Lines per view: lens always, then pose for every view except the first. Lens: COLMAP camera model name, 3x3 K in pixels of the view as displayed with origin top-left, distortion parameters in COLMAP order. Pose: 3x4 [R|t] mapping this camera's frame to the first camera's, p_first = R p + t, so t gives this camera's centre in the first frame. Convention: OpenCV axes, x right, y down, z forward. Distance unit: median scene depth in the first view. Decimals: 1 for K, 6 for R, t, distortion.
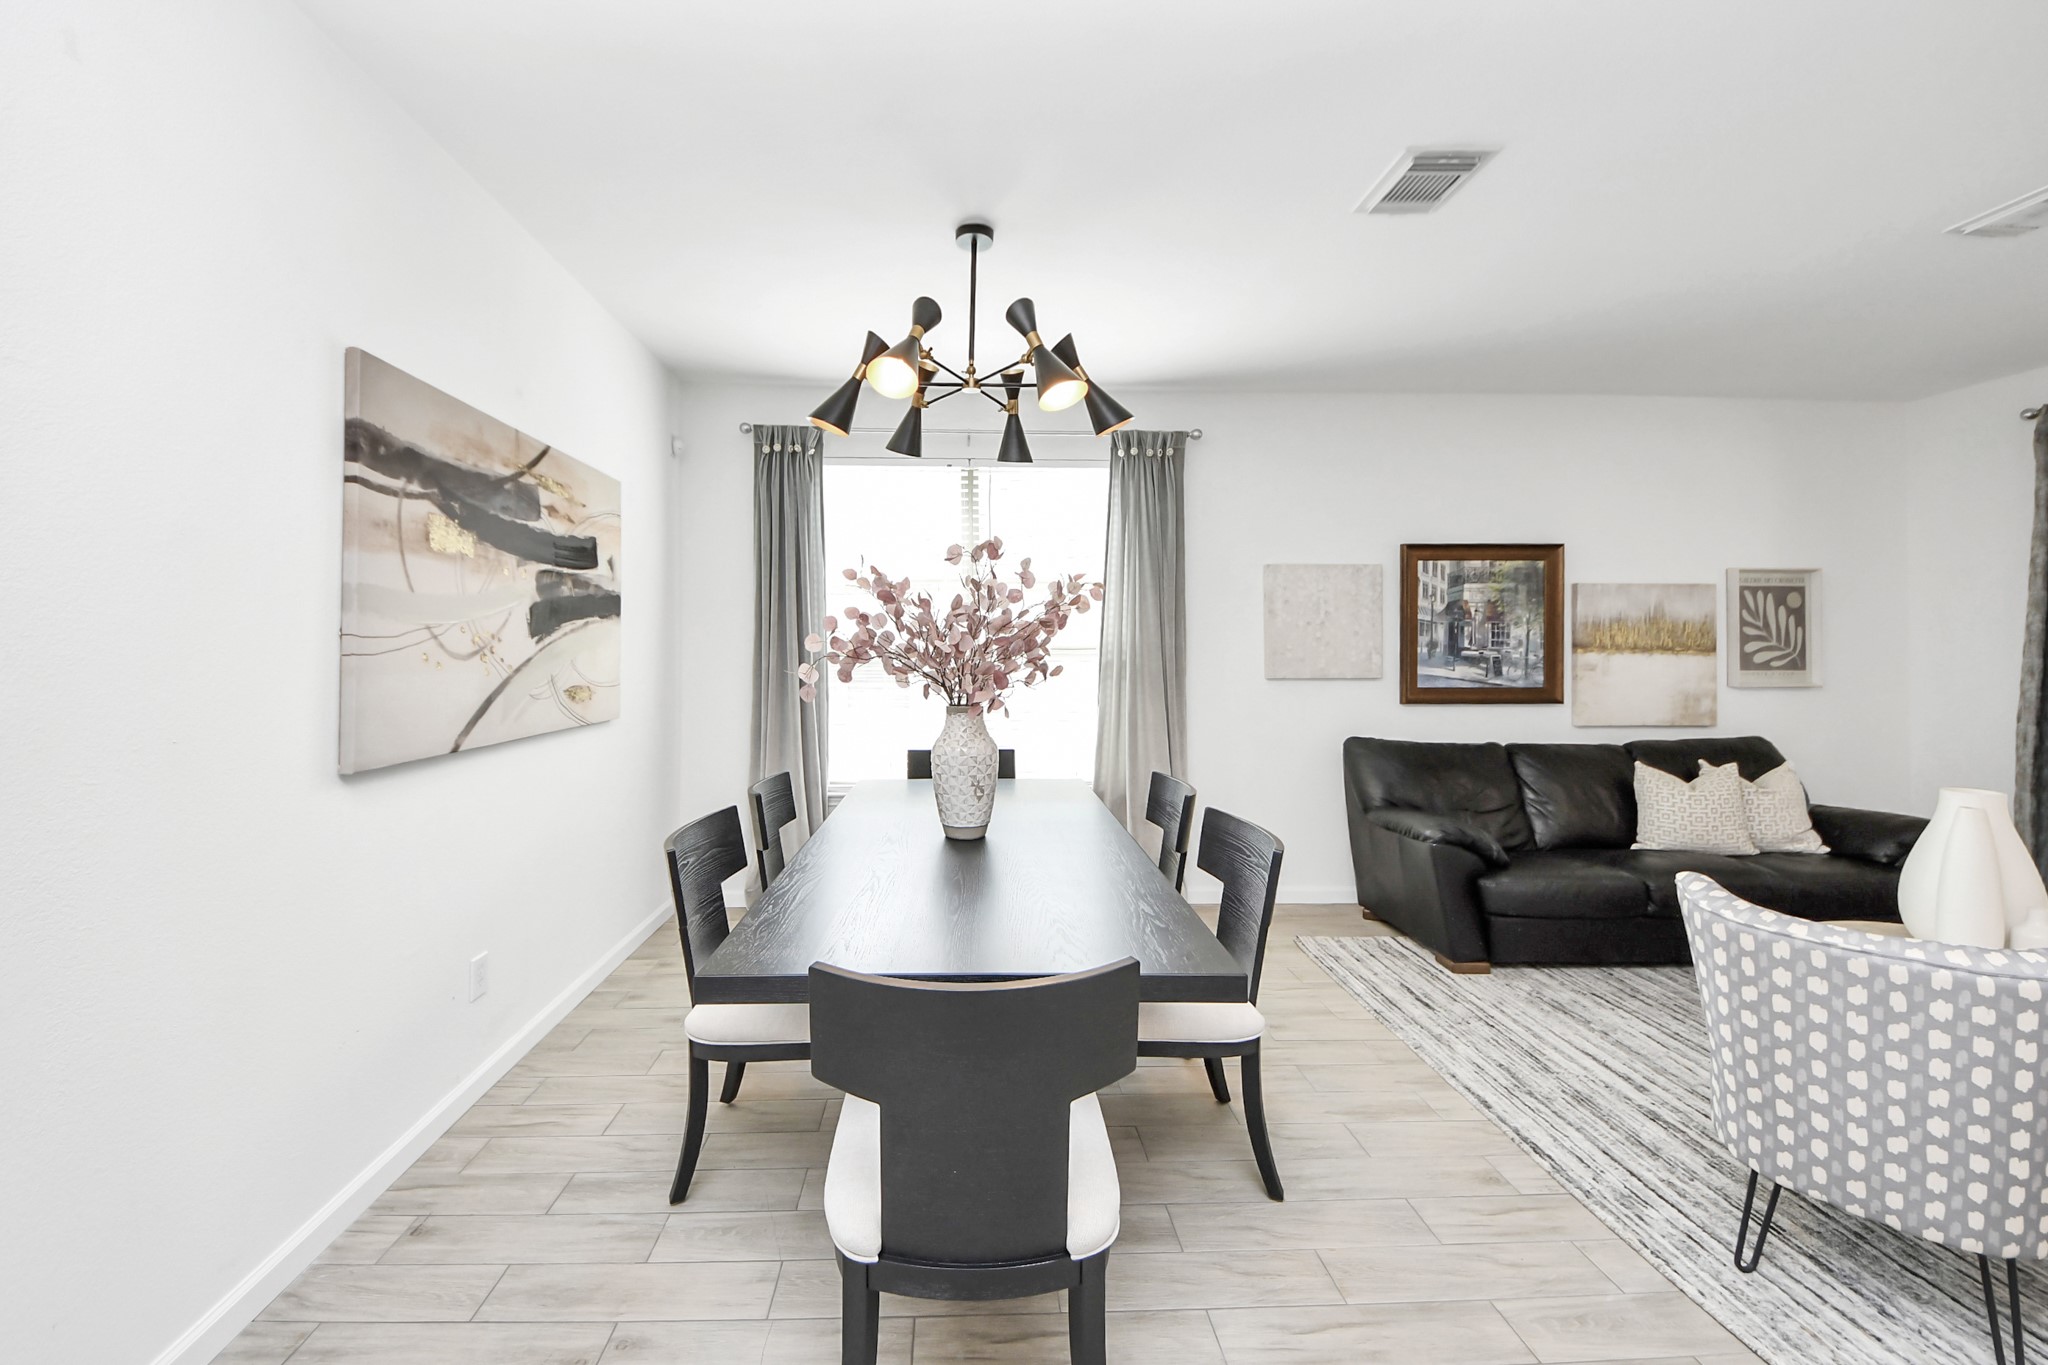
lens RADIAL K [[778.6, 0, 959.7], [0, 778.6, 639.9], [0, 0, 1]] dist [0.015243, -0.012818]
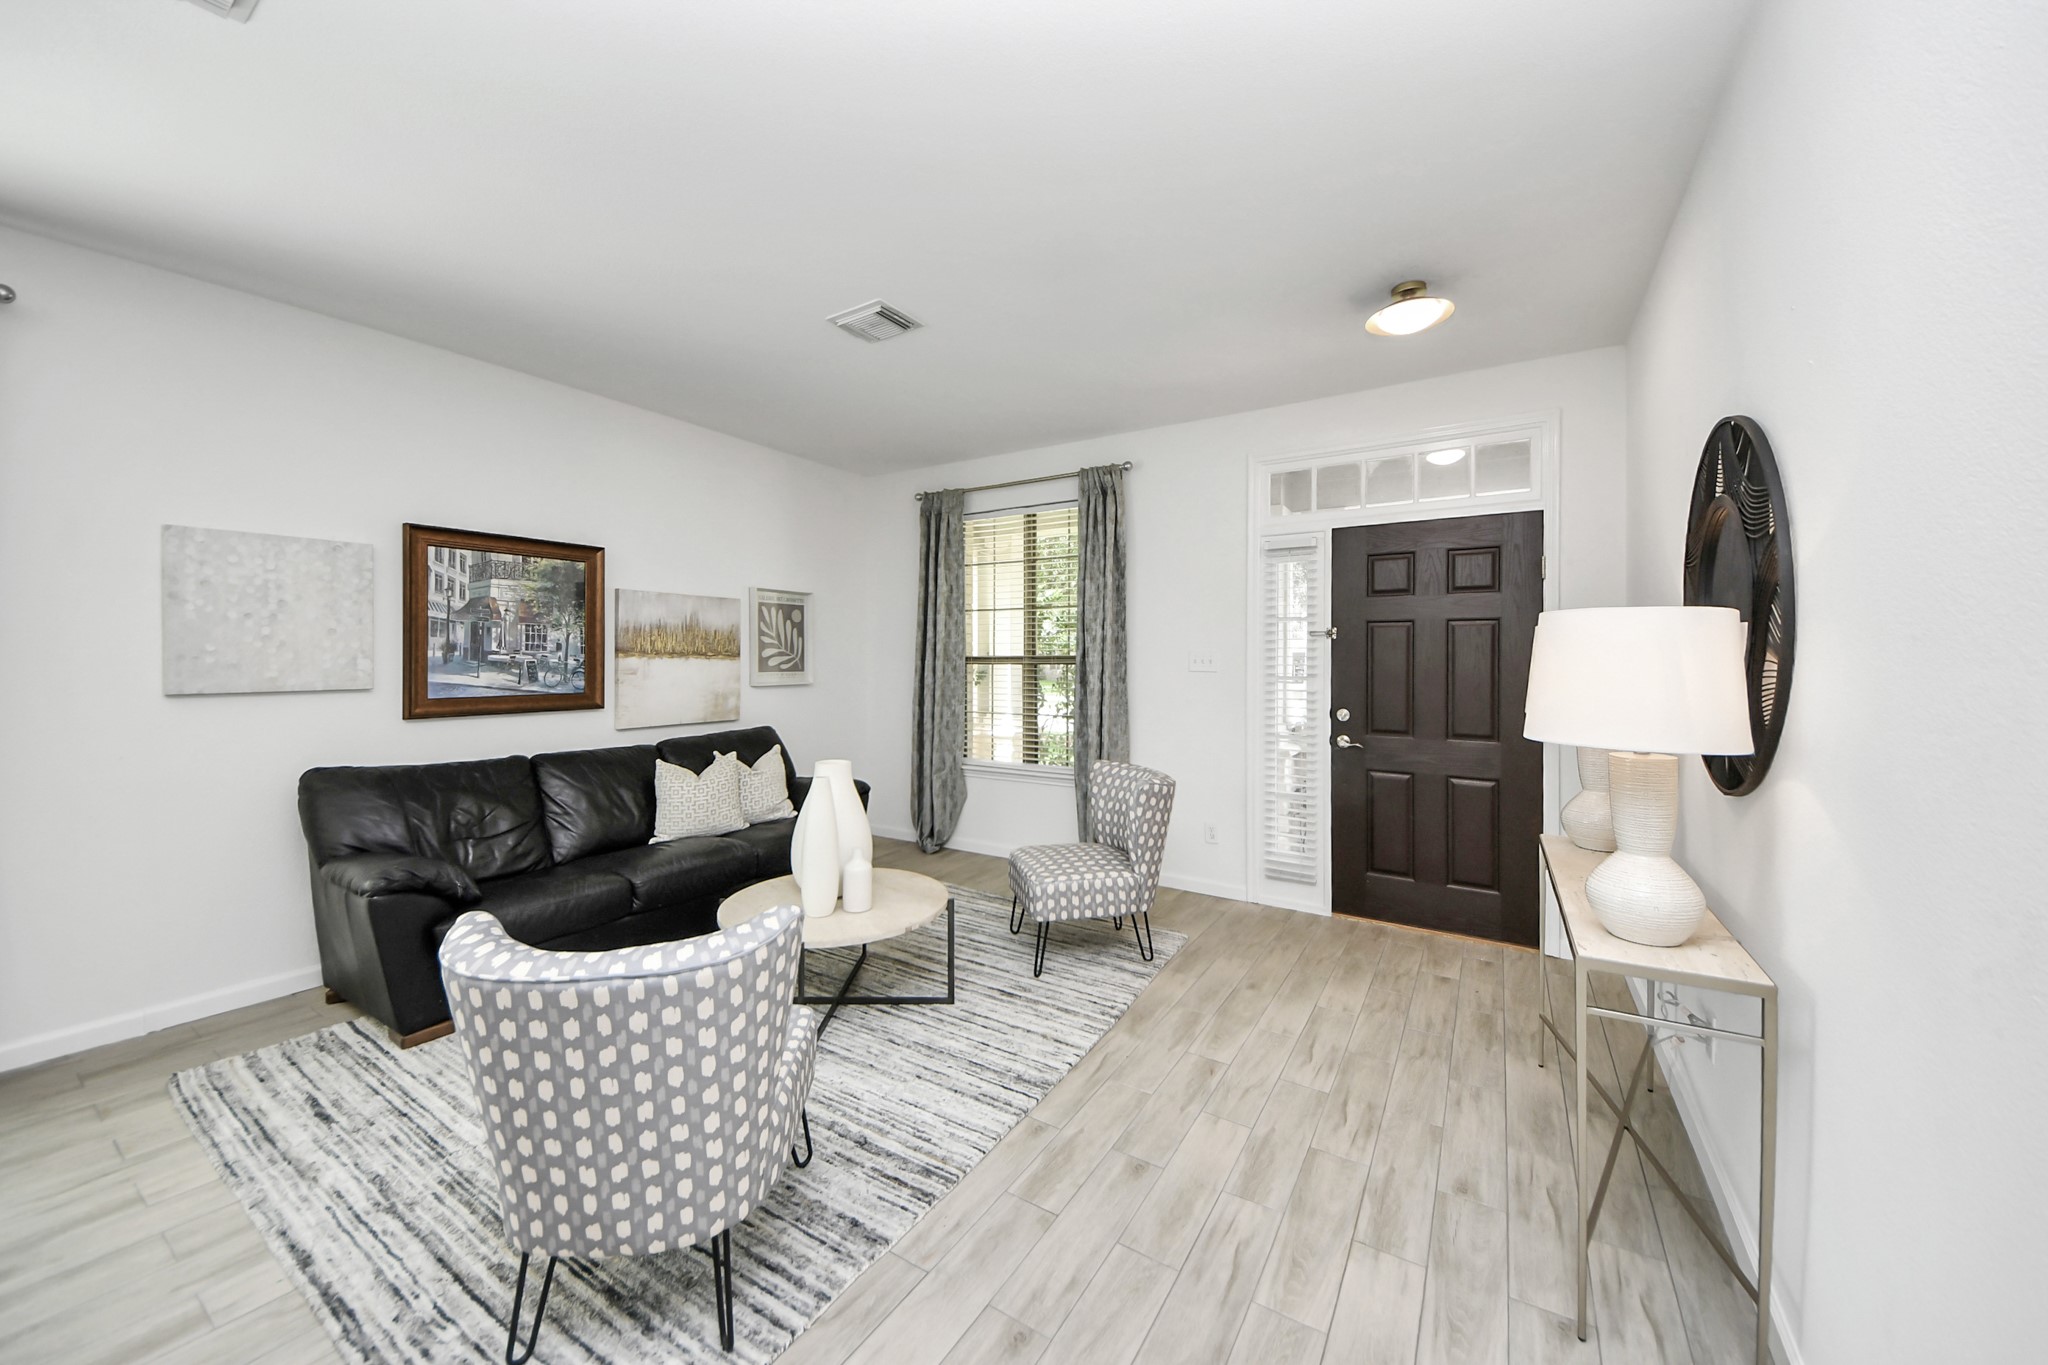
lens RADIAL K [[745.4, 0, 1020.7], [0, 745.4, 663.7], [0, 0, 1]] dist [0.049568, -0.030770]
pose [[0.546141, -0.005488, 0.837675, 0.256712], [-0.010996, 0.999845, 0.013719, 0.005685], [-0.837621, -0.016704, 0.545996, 0.030775]]
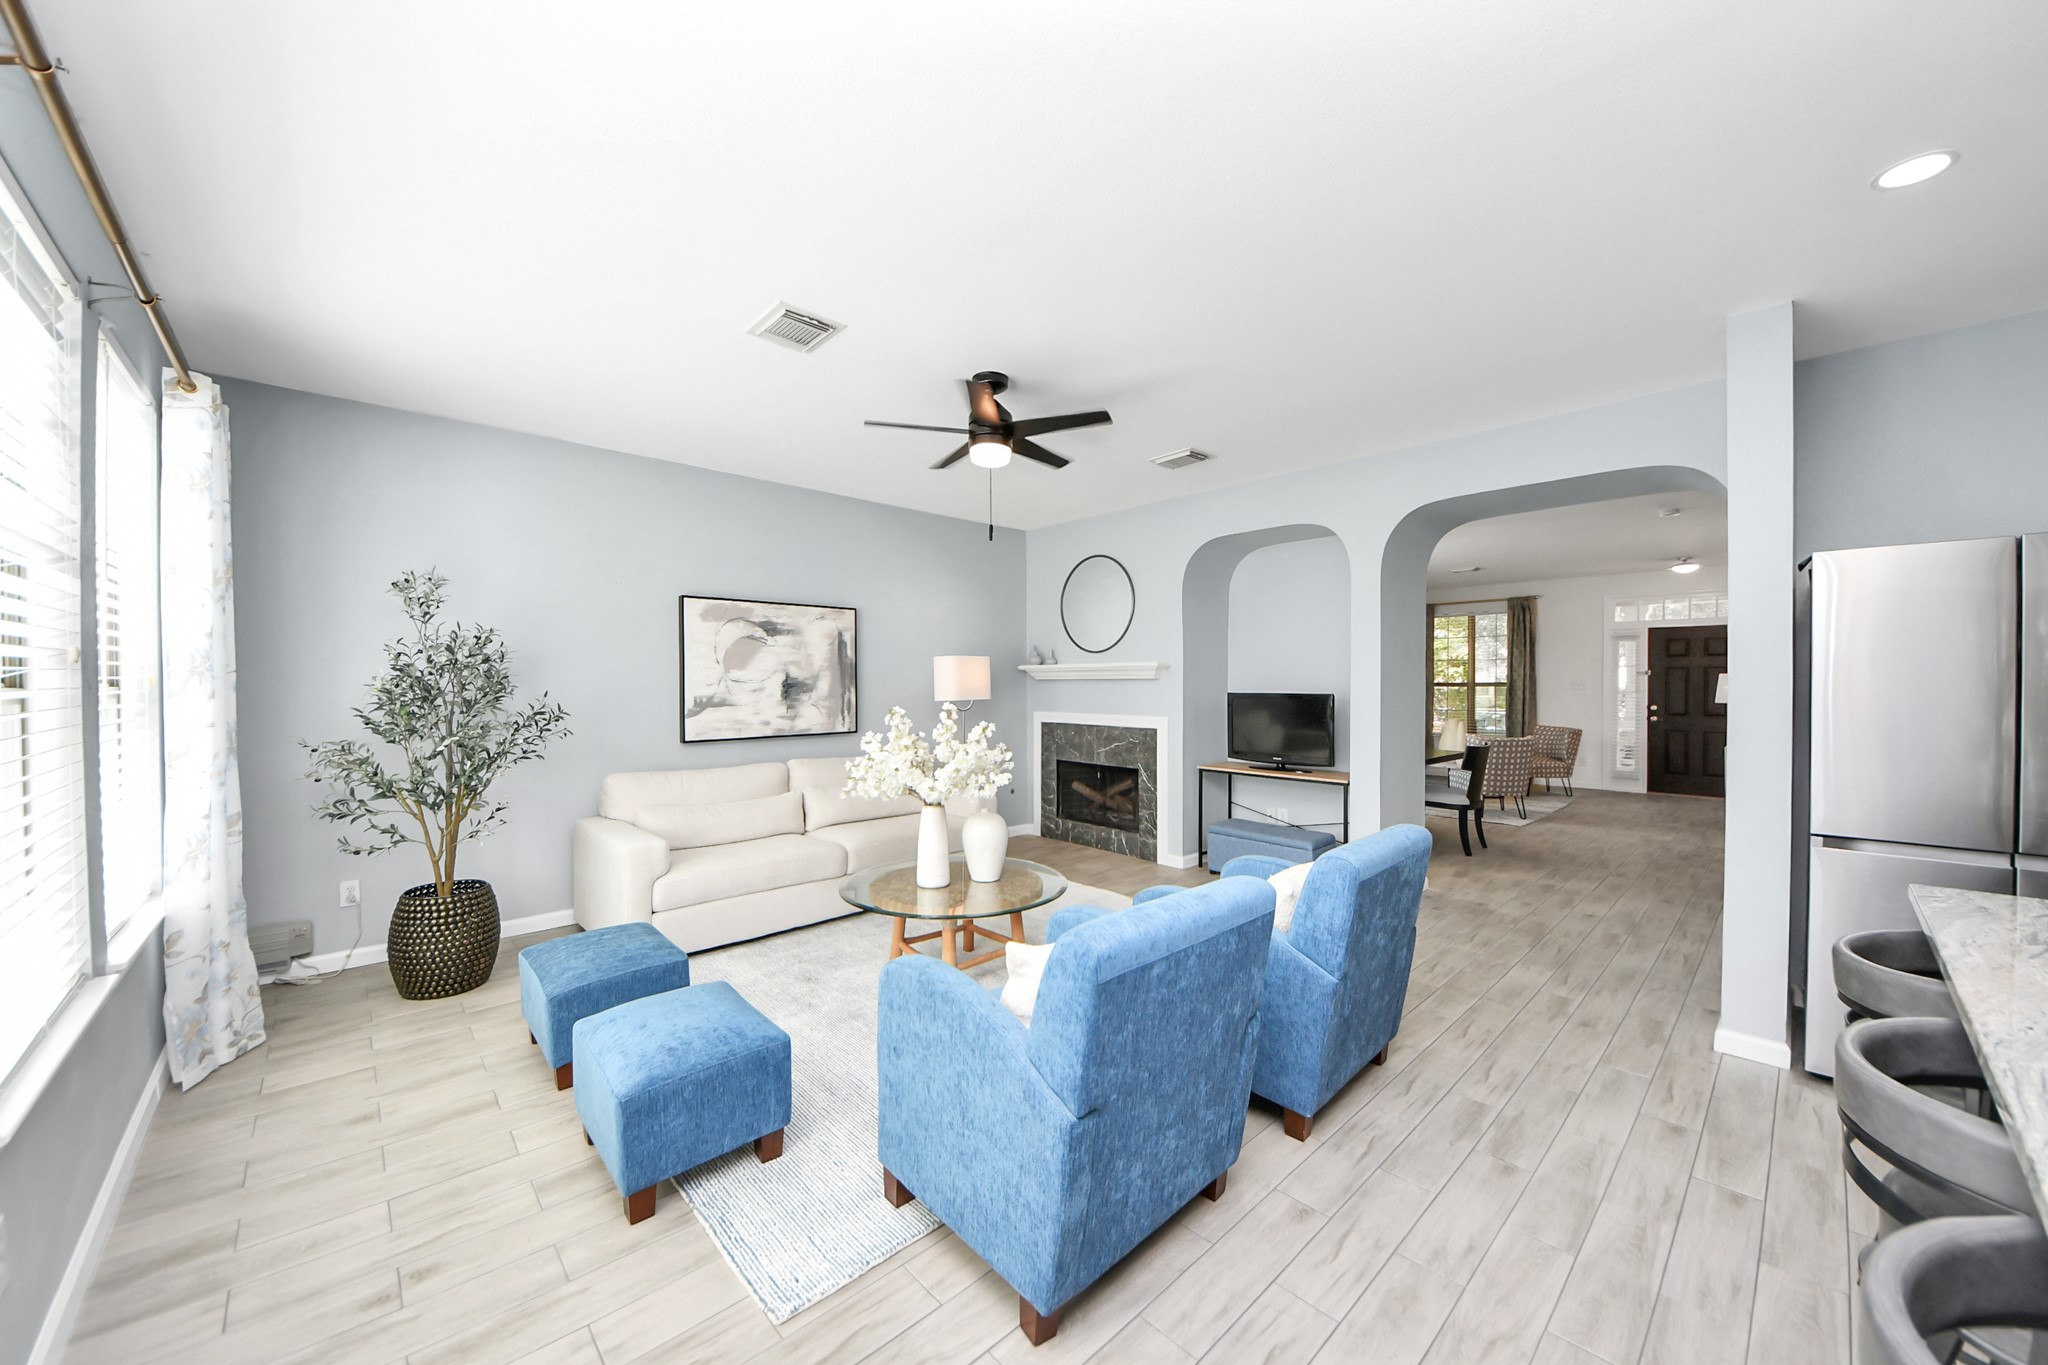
lens RADIAL K [[729.1, 0, 1018.8], [0, 729.1, 689.6], [0, 0, 1]] dist [-0.000179, -0.005894]
pose [[0.753405, -0.007377, 0.657515, -1.602286], [-0.004612, 0.999853, 0.016503, -0.001330], [-0.657540, -0.015466, 0.753261, -0.181366]]
